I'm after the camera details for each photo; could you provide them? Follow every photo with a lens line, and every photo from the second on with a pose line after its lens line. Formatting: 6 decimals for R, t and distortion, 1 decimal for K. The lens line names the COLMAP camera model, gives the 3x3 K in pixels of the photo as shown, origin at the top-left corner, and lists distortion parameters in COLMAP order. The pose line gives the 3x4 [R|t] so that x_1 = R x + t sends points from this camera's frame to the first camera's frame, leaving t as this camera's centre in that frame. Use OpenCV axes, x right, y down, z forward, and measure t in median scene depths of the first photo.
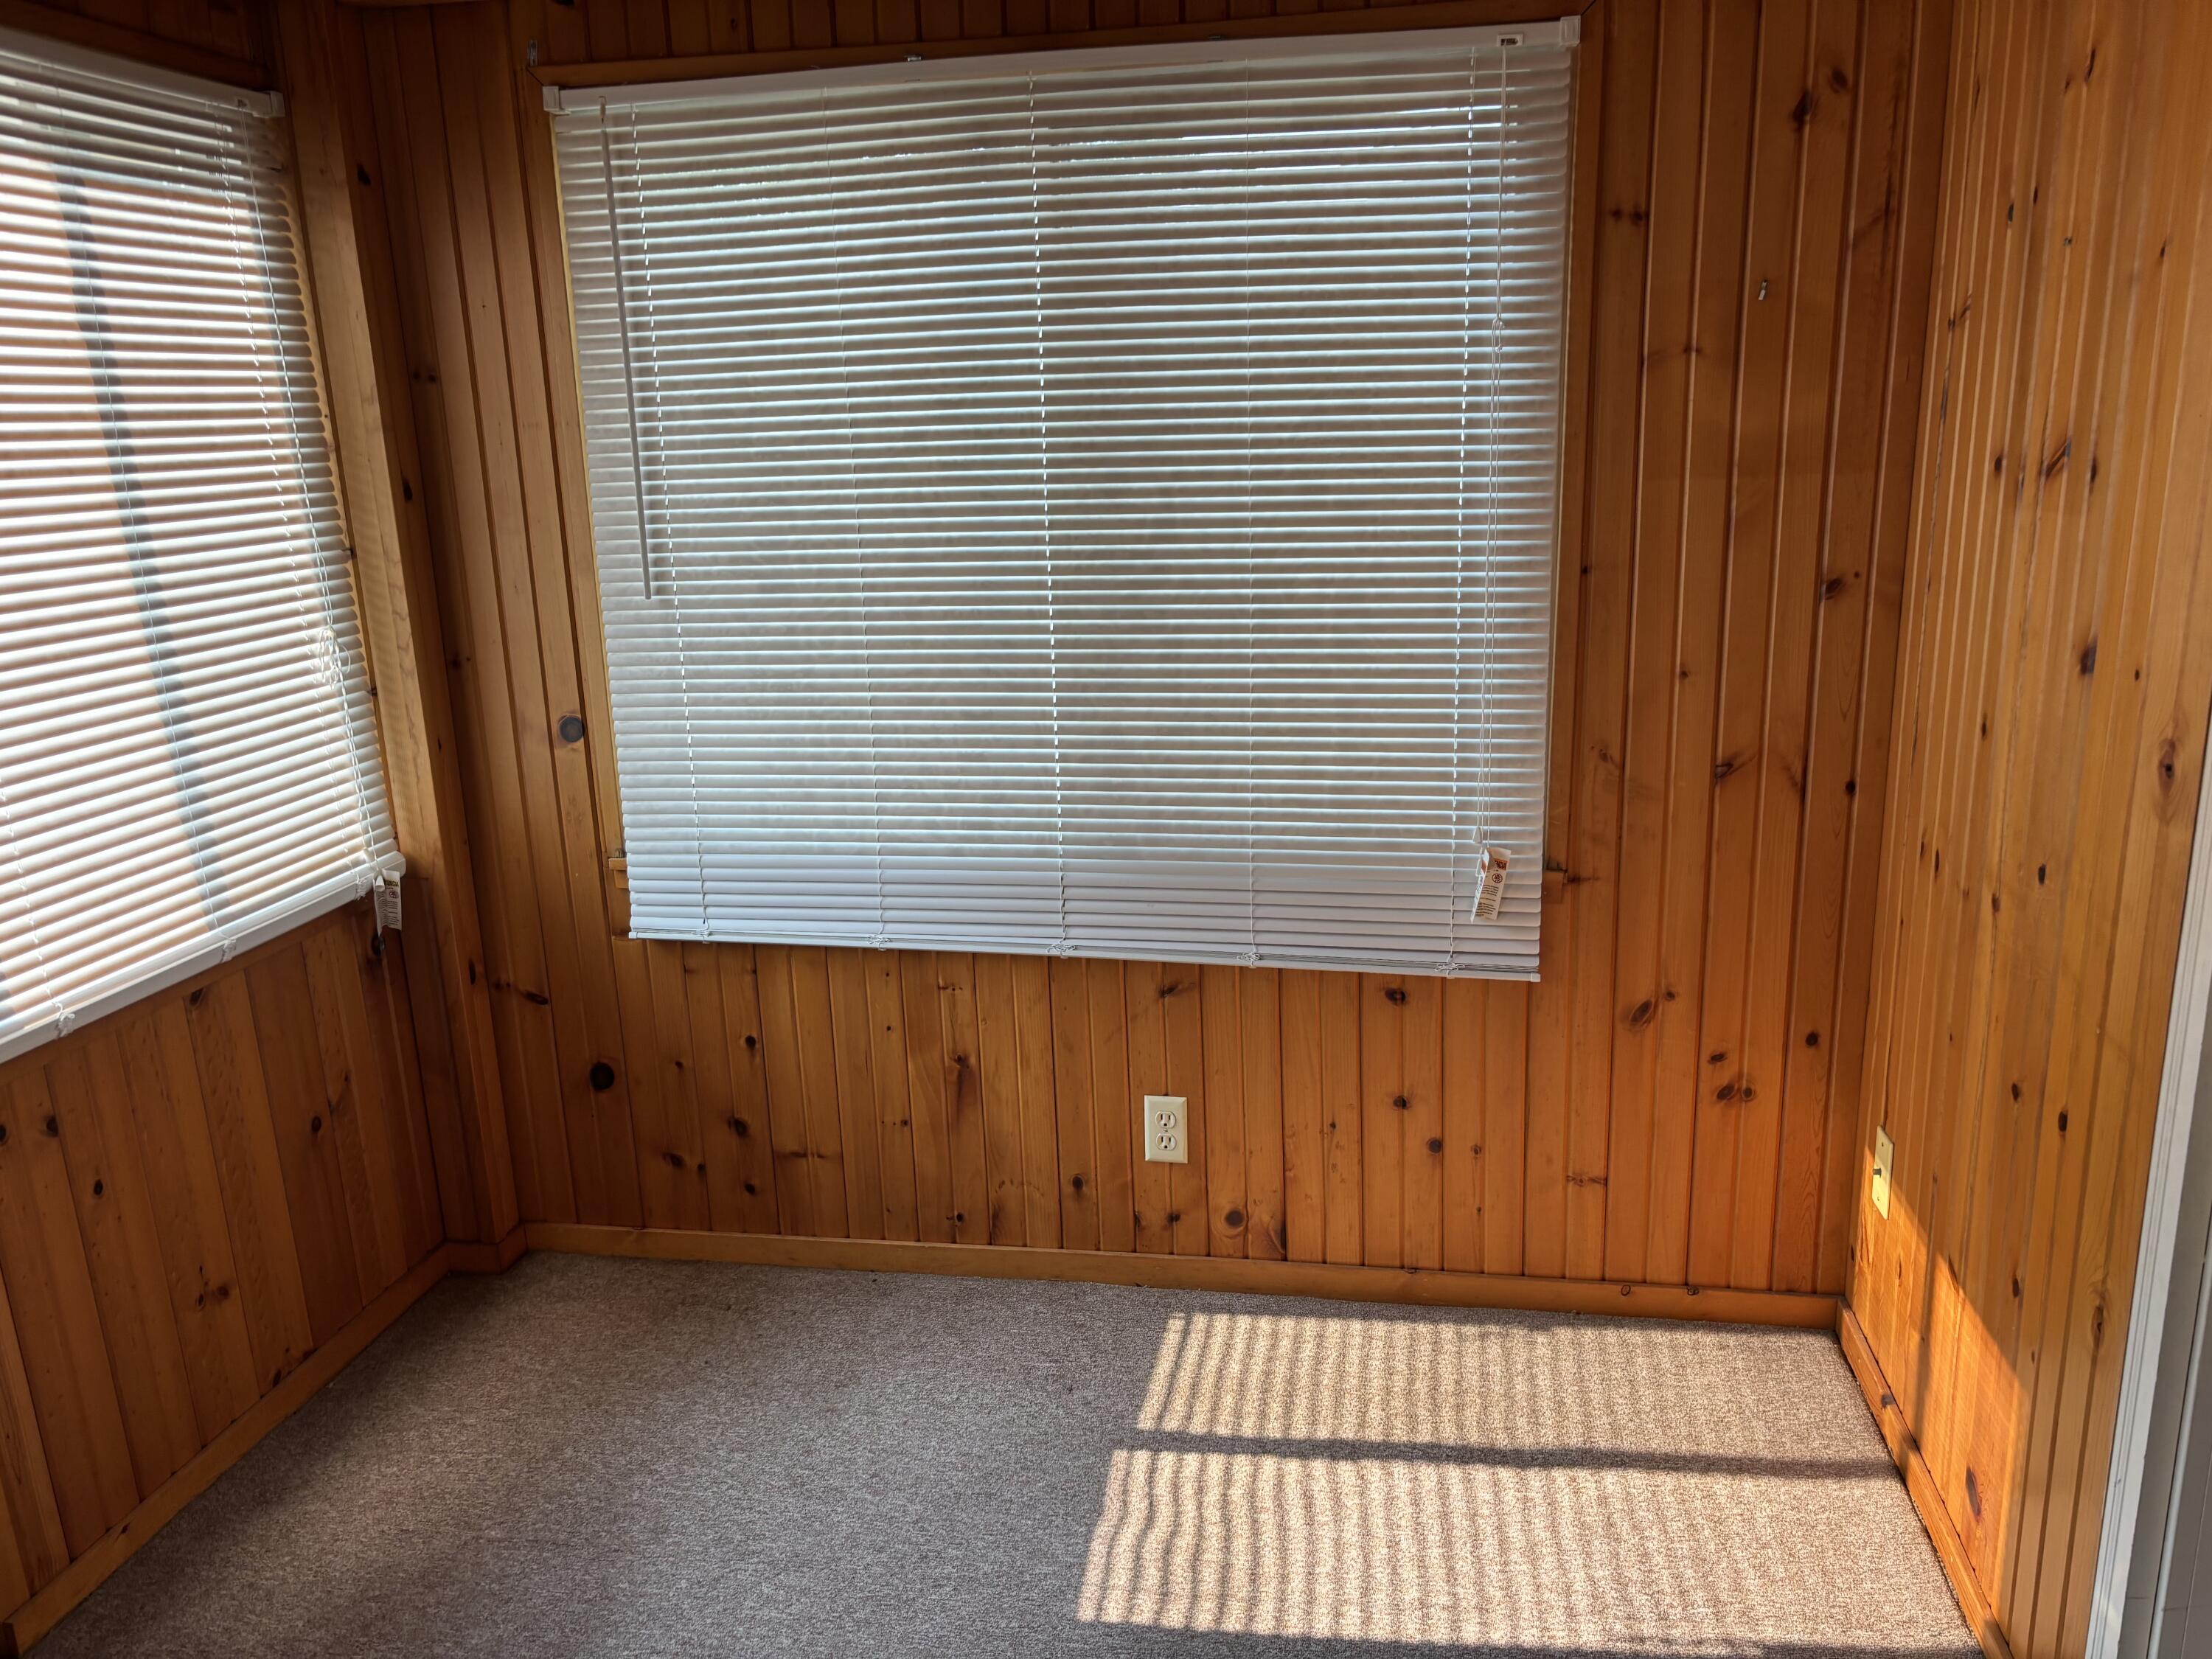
lens RADIAL K [[1670.8, 0, 1121.5], [0, 1670.8, 841.0], [0, 0, 1]] dist [0.026208, -0.036443]
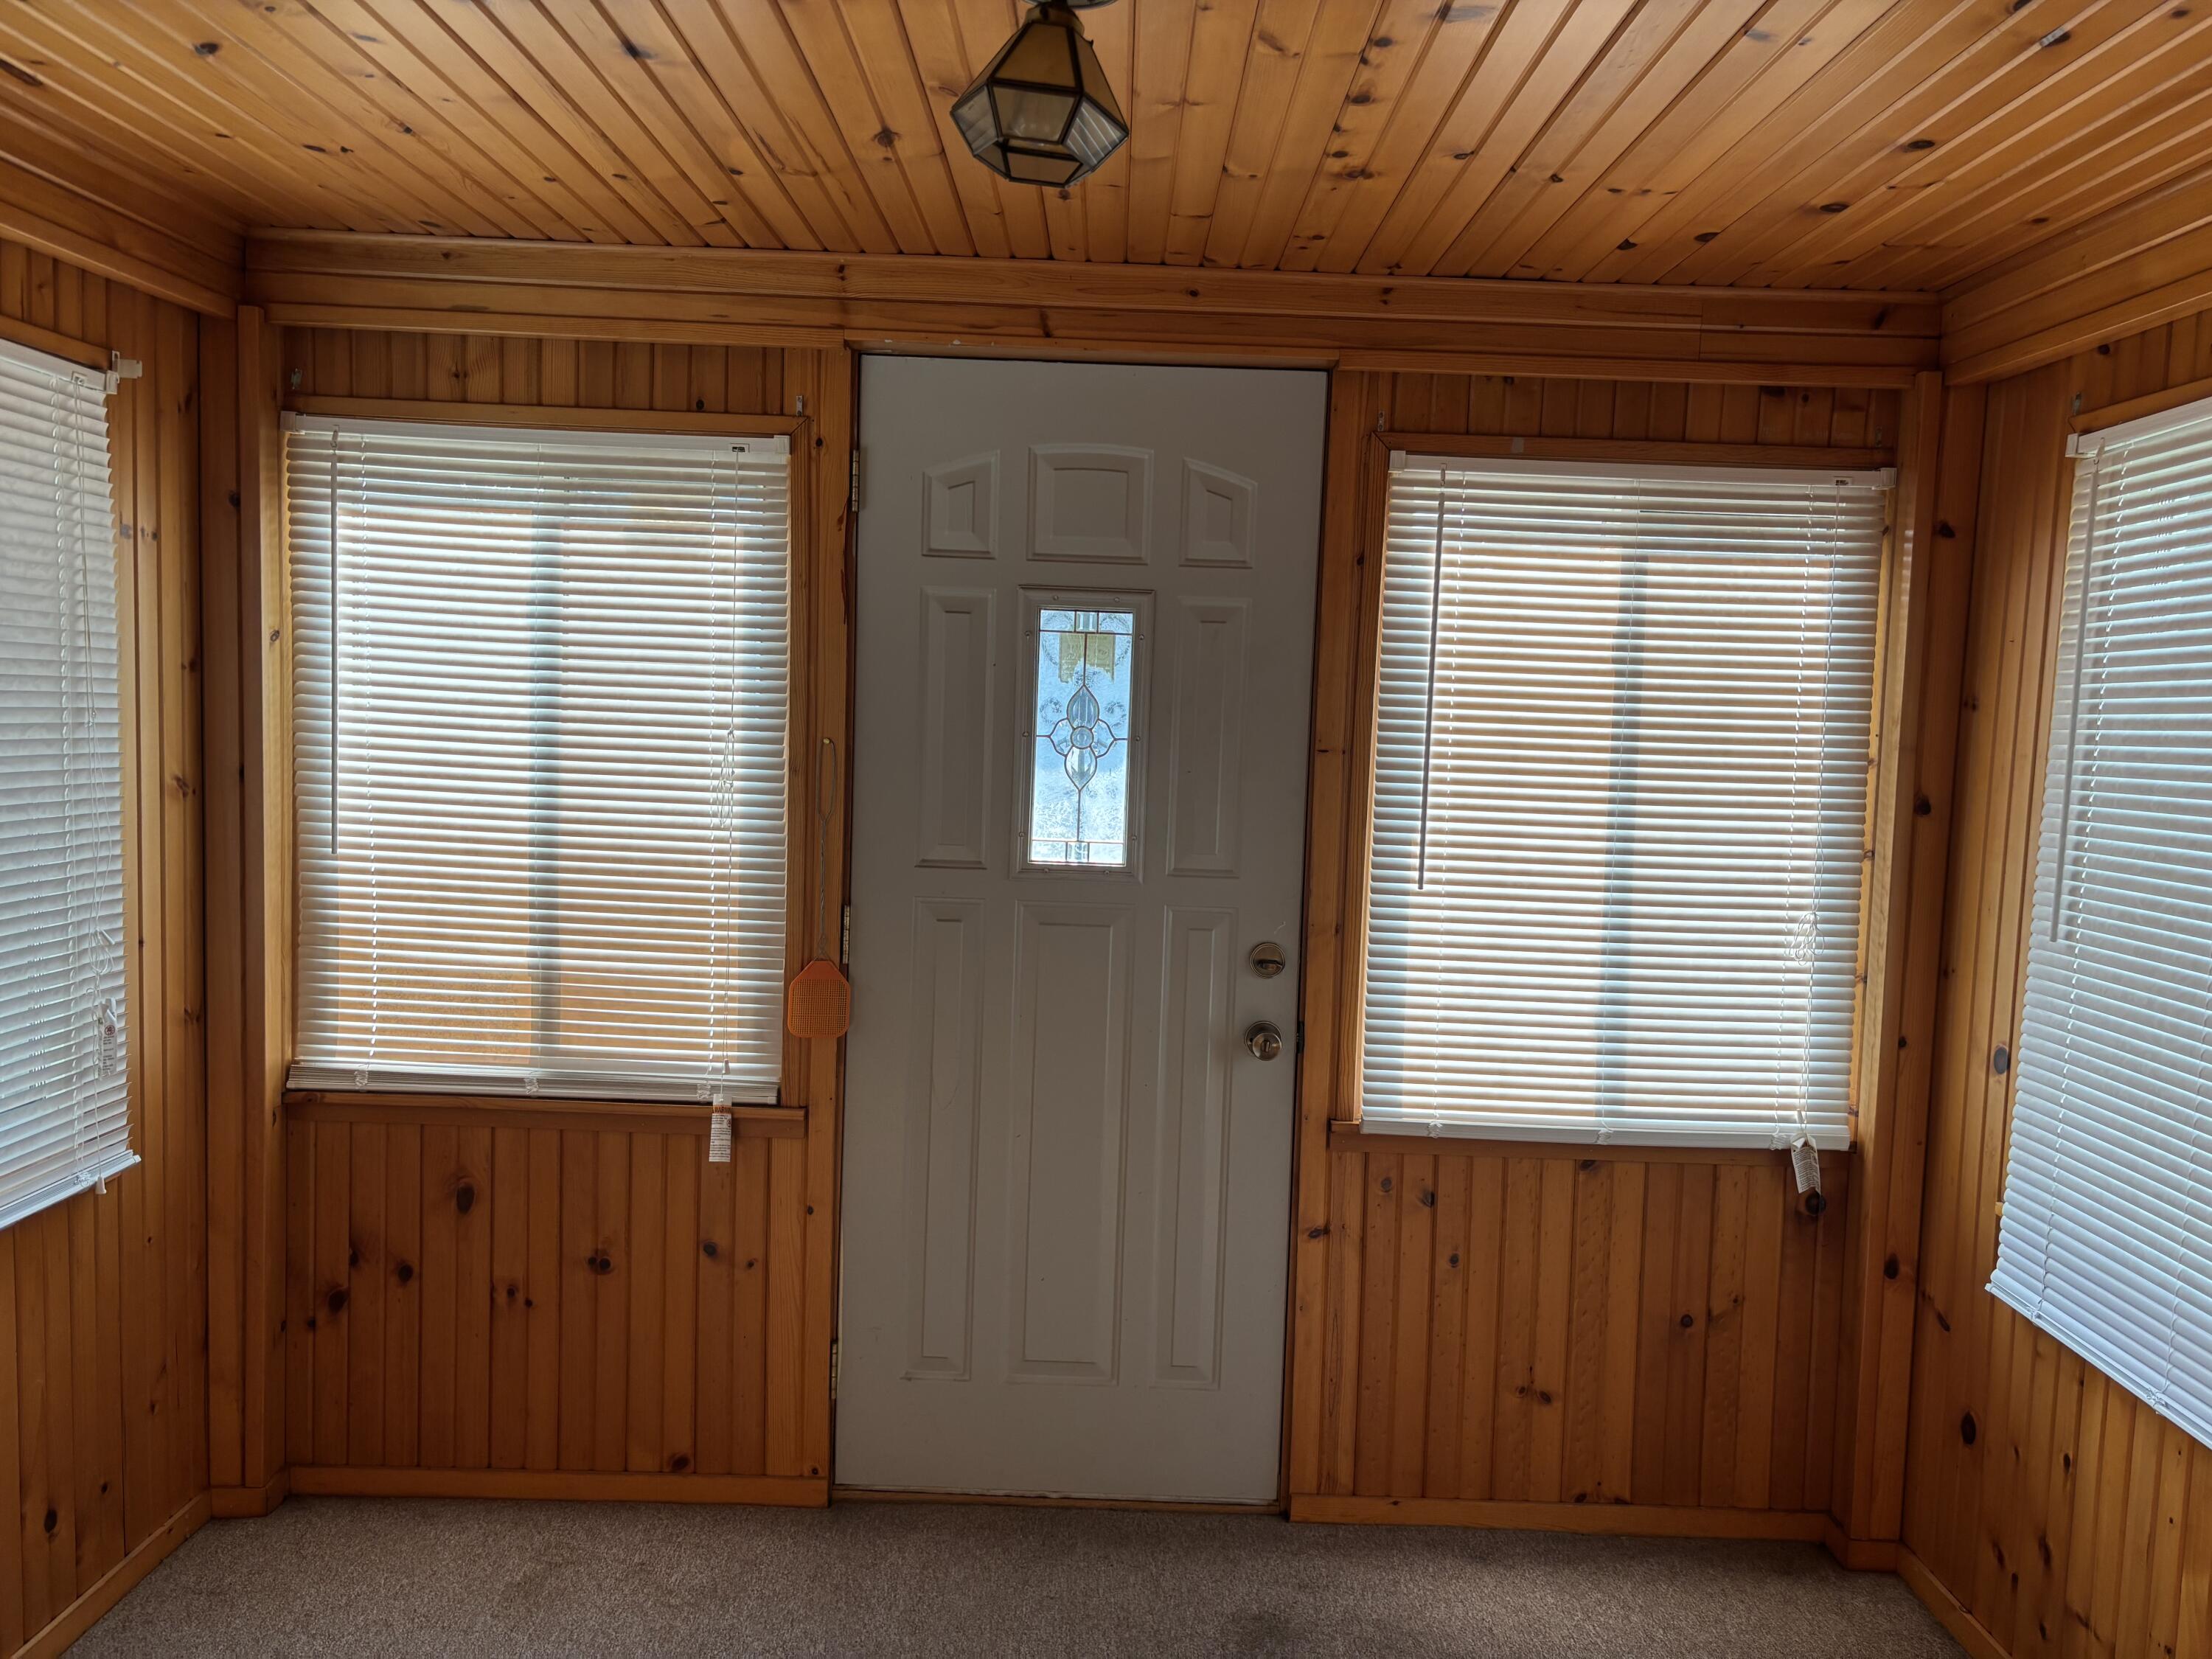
lens RADIAL K [[1670.8, 0, 1116.5], [0, 1670.8, 823.7], [0, 0, 1]] dist [0.026208, -0.036443]
pose [[0.174433, 0.109570, -0.978554, 0.560448], [-0.283441, 0.957314, 0.056667, -0.116875], [0.942992, 0.267478, 0.198043, 0.313096]]
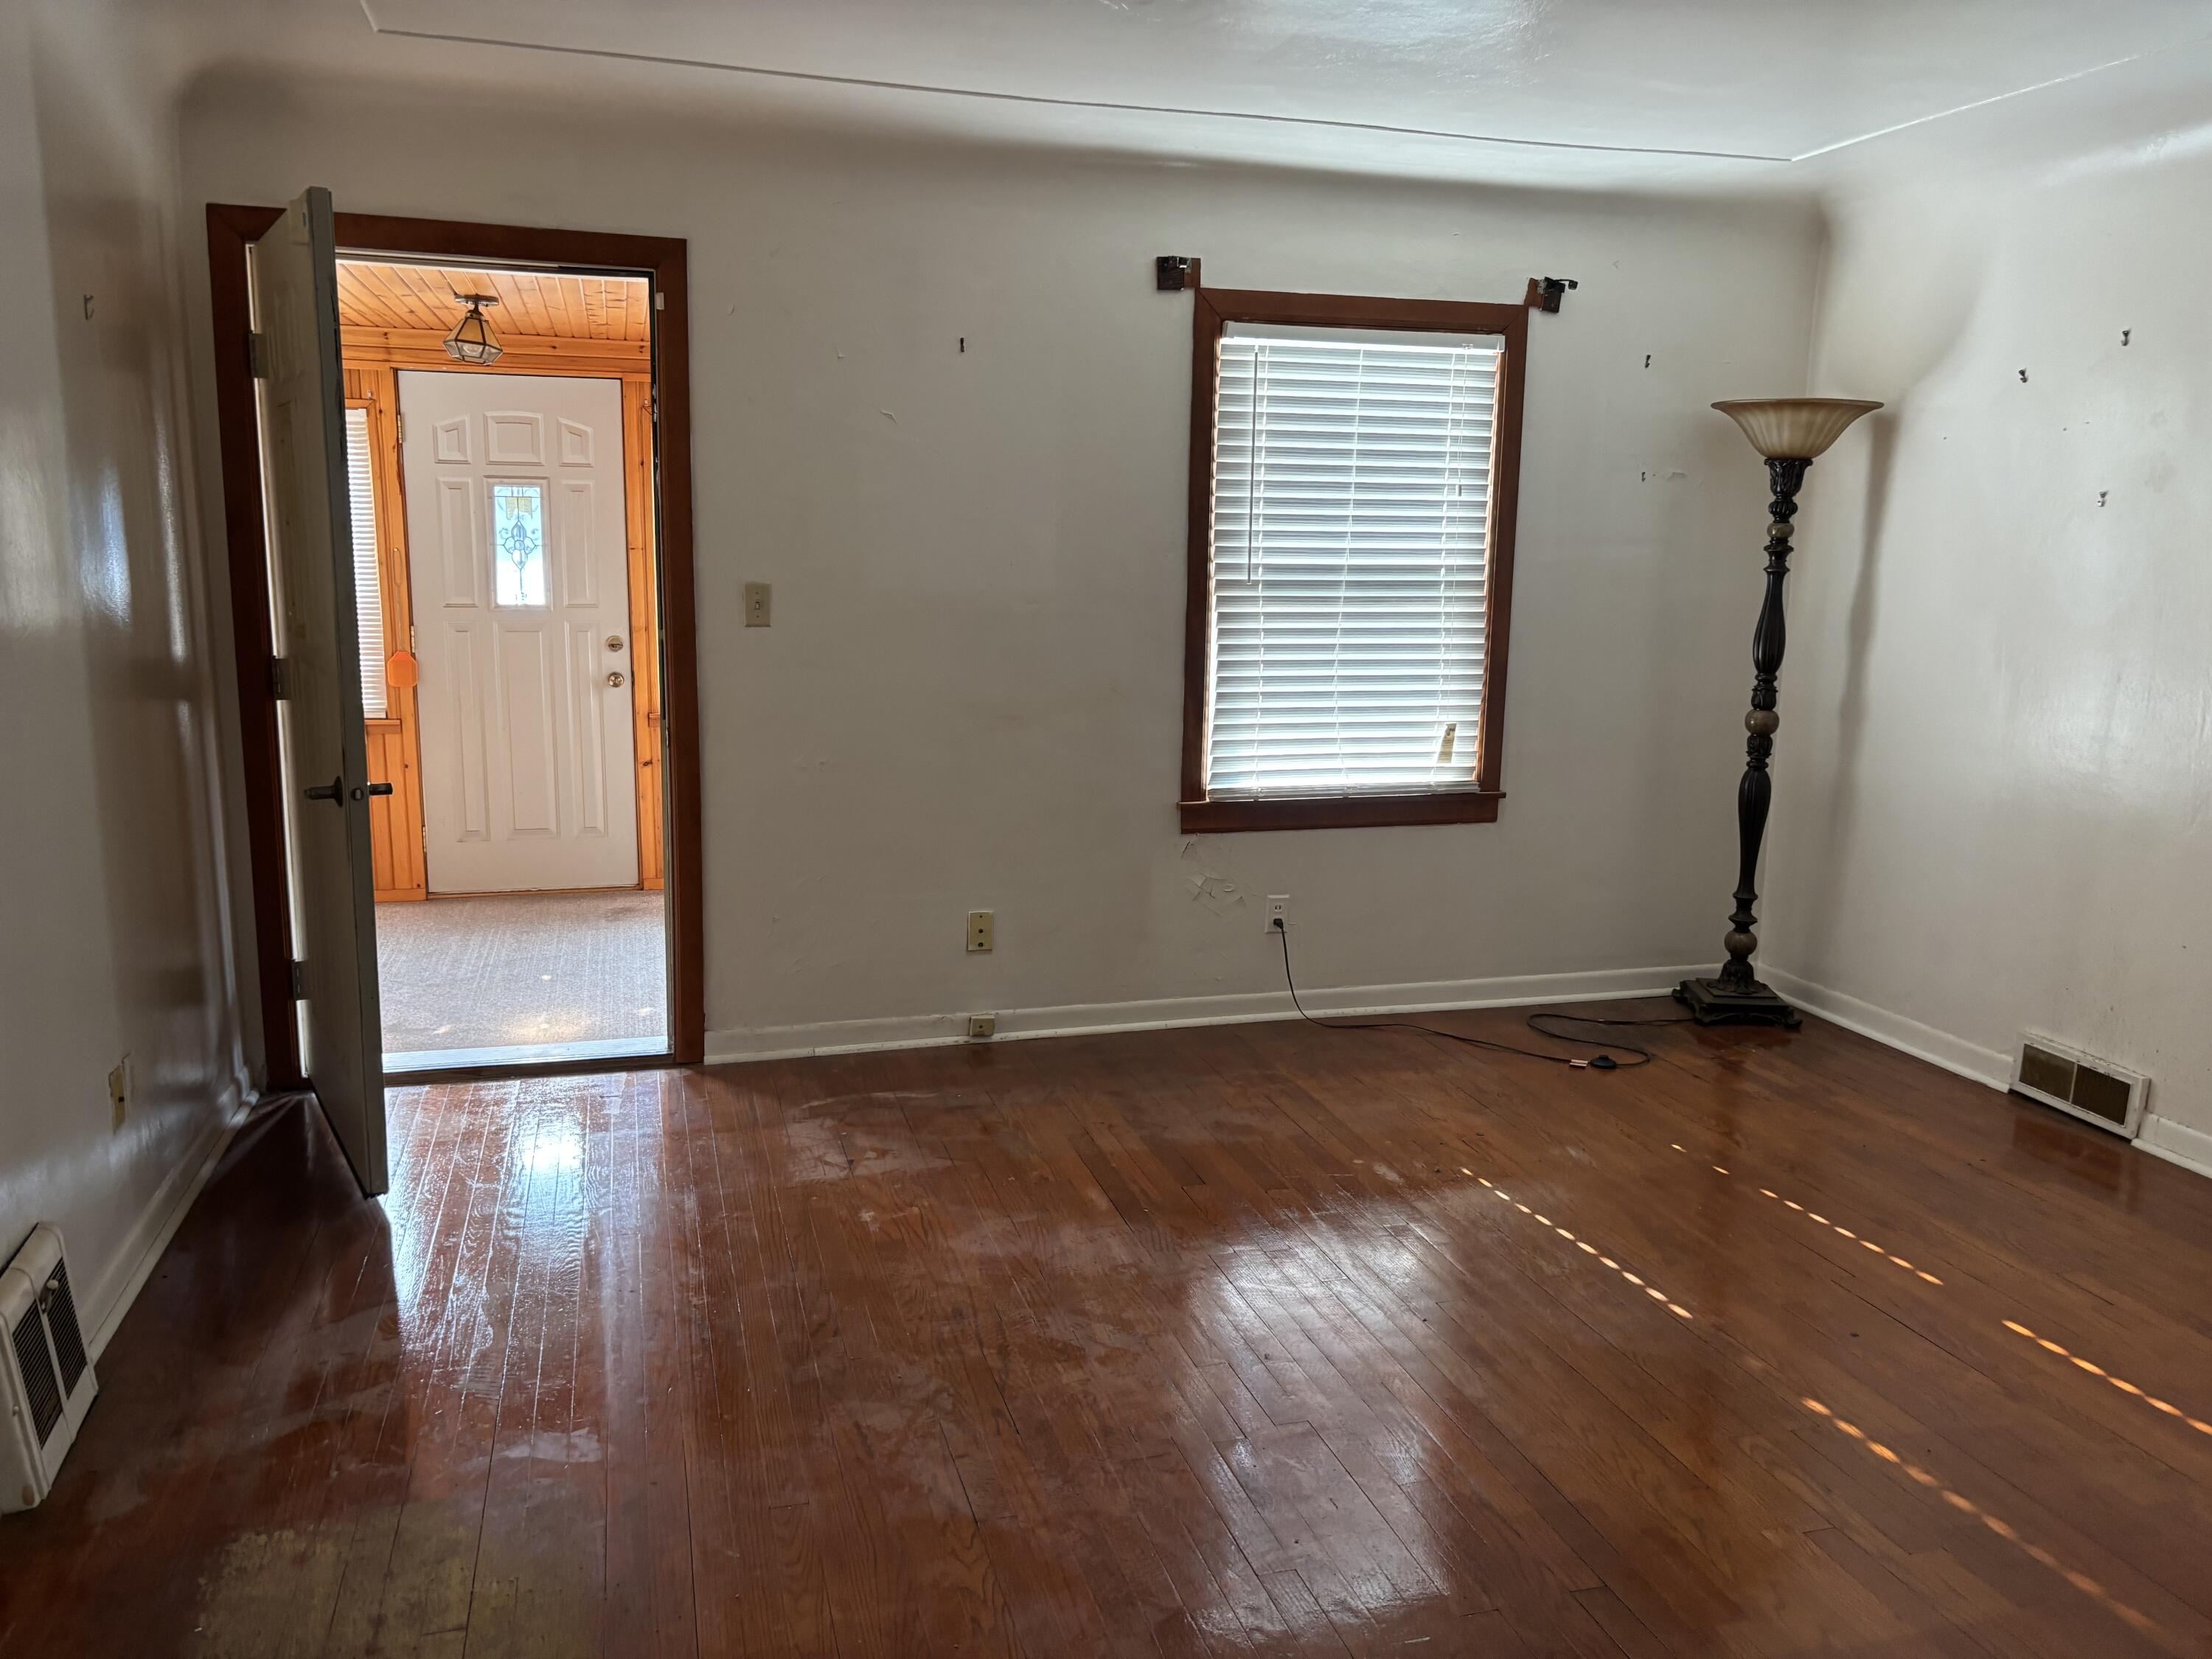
lens RADIAL K [[1670.8, 0, 1105.8], [0, 1670.8, 831.6], [0, 0, 1]] dist [0.026208, -0.036443]
pose [[0.436763, 0.197848, -0.877550, 2.172924], [-0.251066, 0.963561, 0.092282, -0.141947], [0.863831, 0.180018, 0.470521, 0.148391]]
